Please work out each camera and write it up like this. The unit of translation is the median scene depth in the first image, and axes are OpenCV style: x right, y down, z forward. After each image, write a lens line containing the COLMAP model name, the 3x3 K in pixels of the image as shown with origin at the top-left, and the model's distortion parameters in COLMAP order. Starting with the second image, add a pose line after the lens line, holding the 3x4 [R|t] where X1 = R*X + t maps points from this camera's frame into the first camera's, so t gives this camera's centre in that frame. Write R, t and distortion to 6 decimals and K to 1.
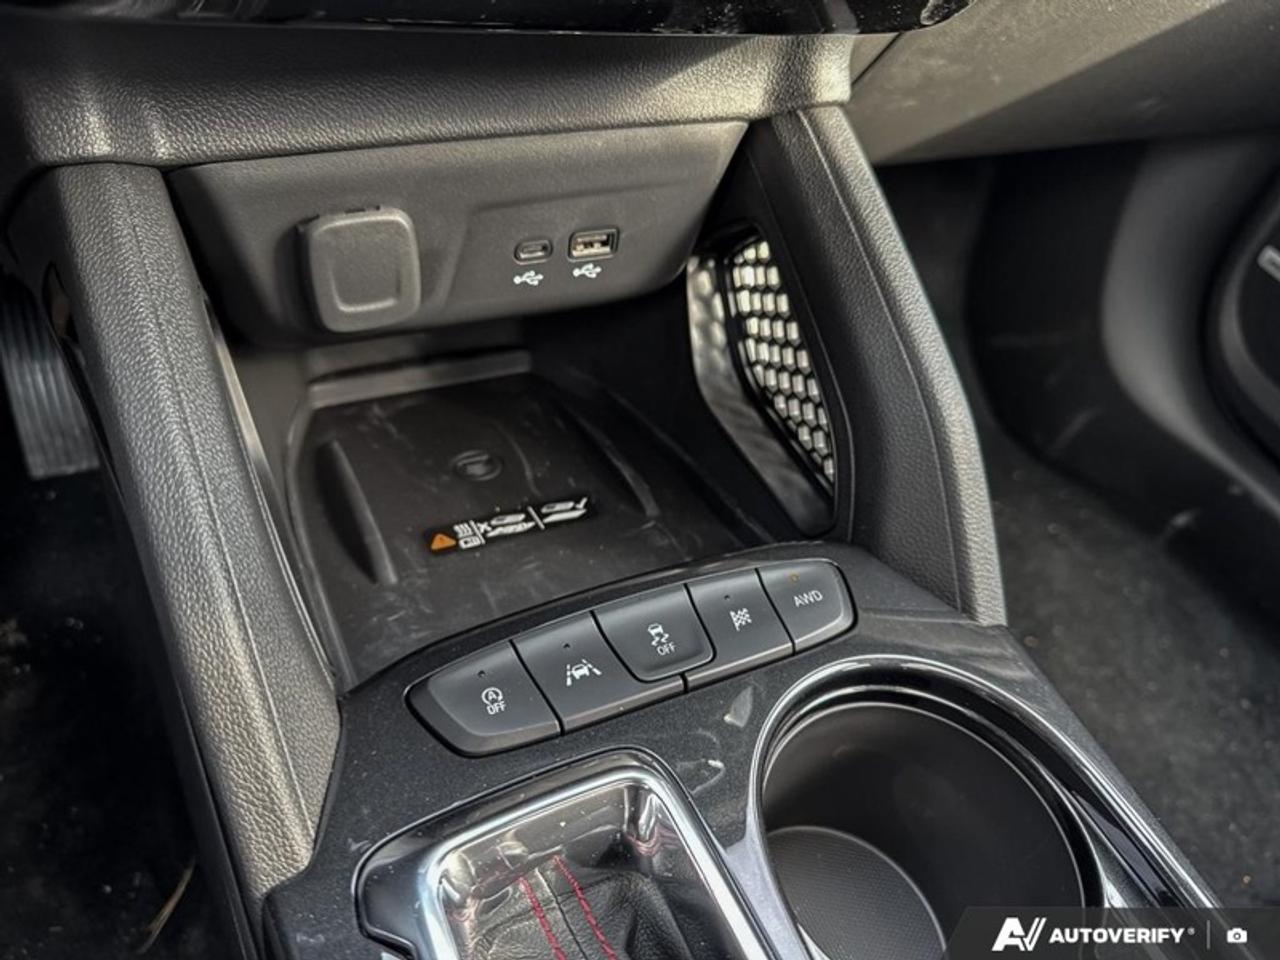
lens RADIAL K [[925.3, 0, 636.7], [0, 925.3, 480.2], [0, 0, 1]] dist [0.011342, -0.029134]
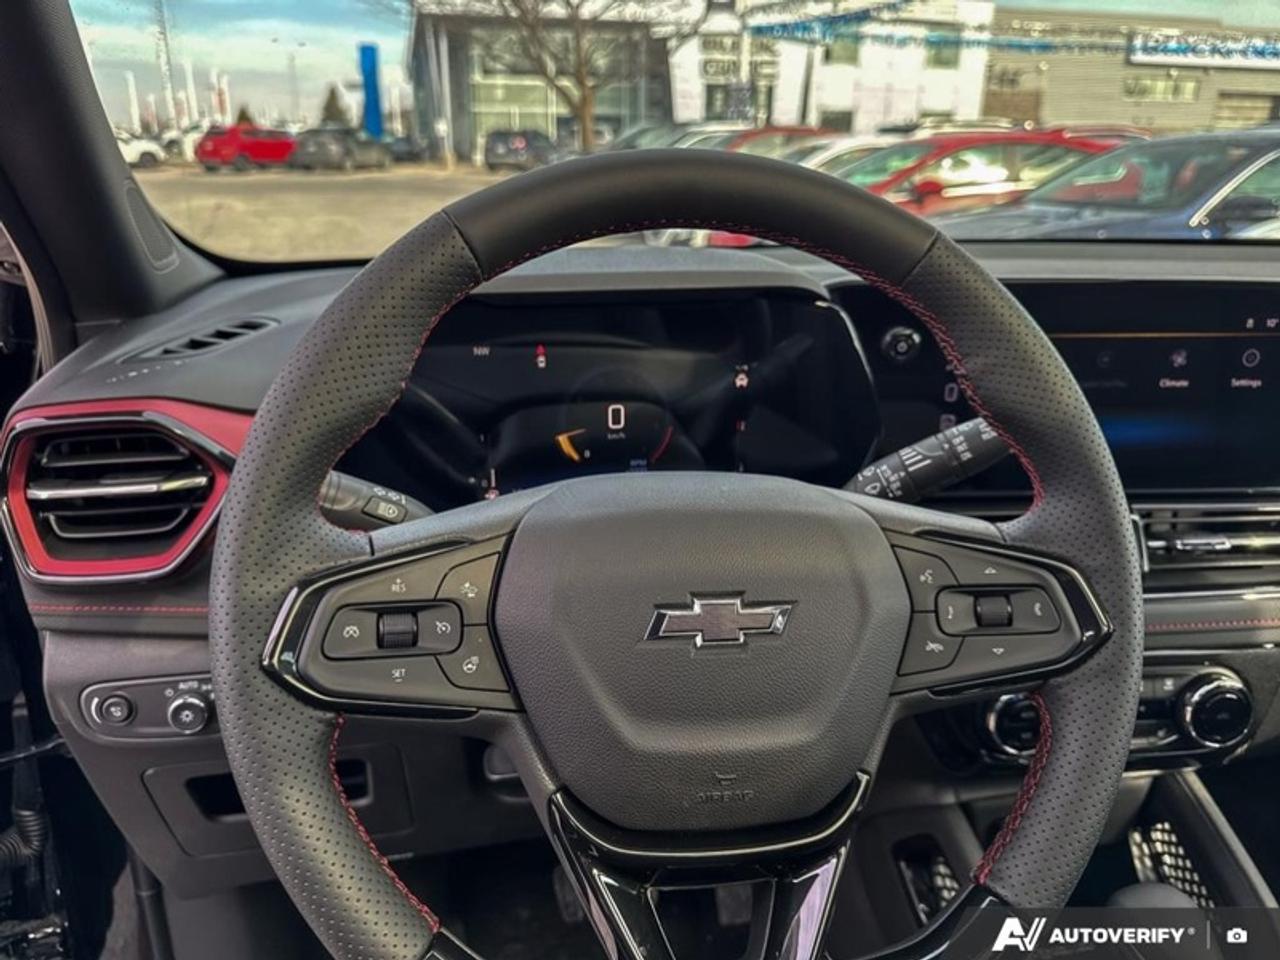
lens RADIAL K [[1005.2, 0, 591.2], [0, 1005.2, 459.6], [0, 0, 1]] dist [-0.030621, -0.009128]
pose [[0.954590, -0.070934, -0.289355, -0.488643], [-0.077810, 0.878170, -0.471977, 0.243704], [0.287583, 0.473059, 0.832773, -2.043320]]
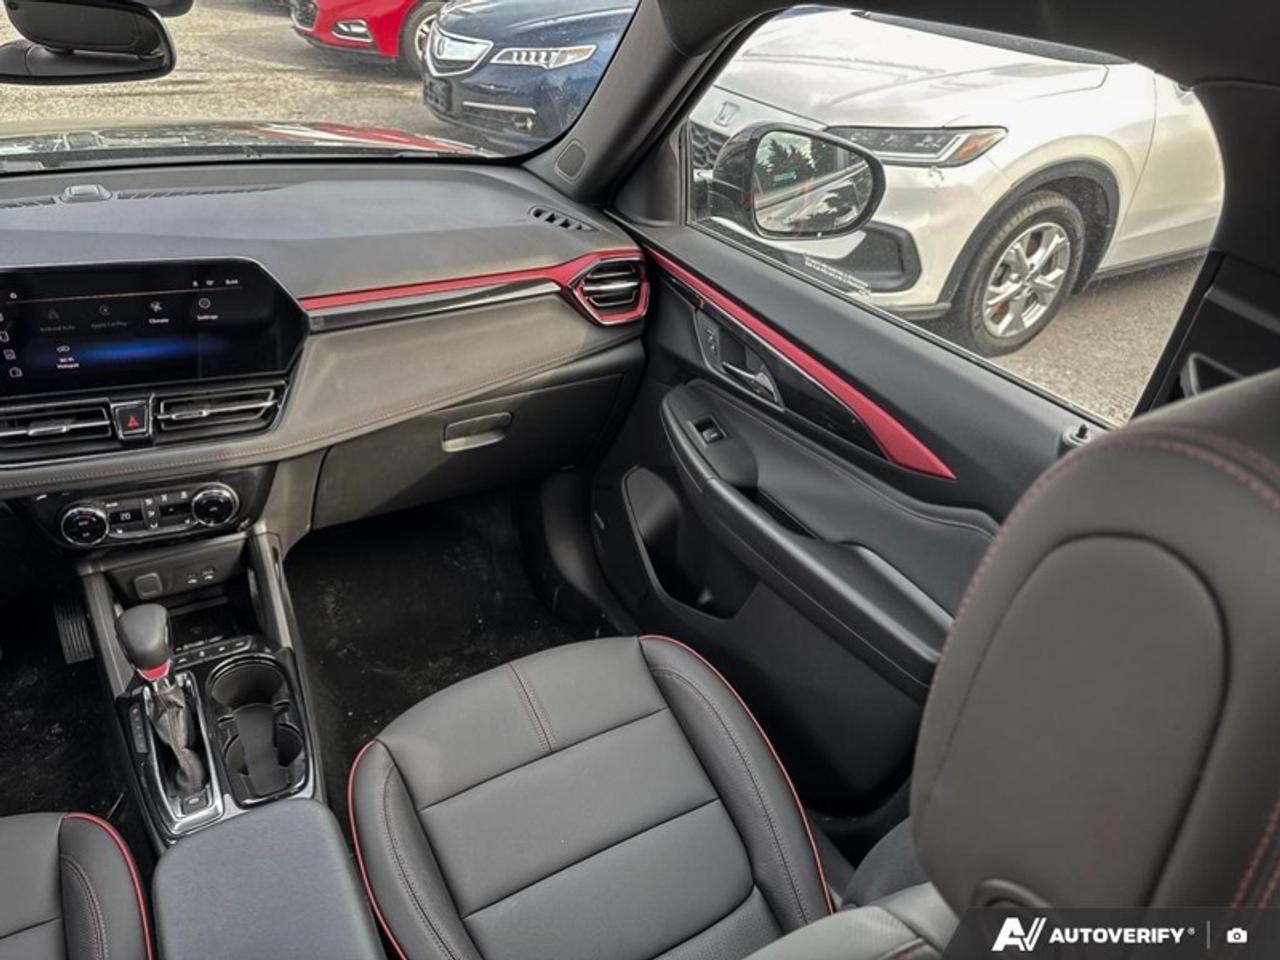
lens RADIAL K [[887.7, 0, 642.9], [0, 887.7, 487.5], [0, 0, 1]] dist [0.023511, -0.048764]
pose [[0.993208, -0.111731, 0.032467, 1.819376], [0.116152, 0.968489, -0.220314, 0.497496], [-0.006828, 0.222589, 0.974888, -3.044460]]
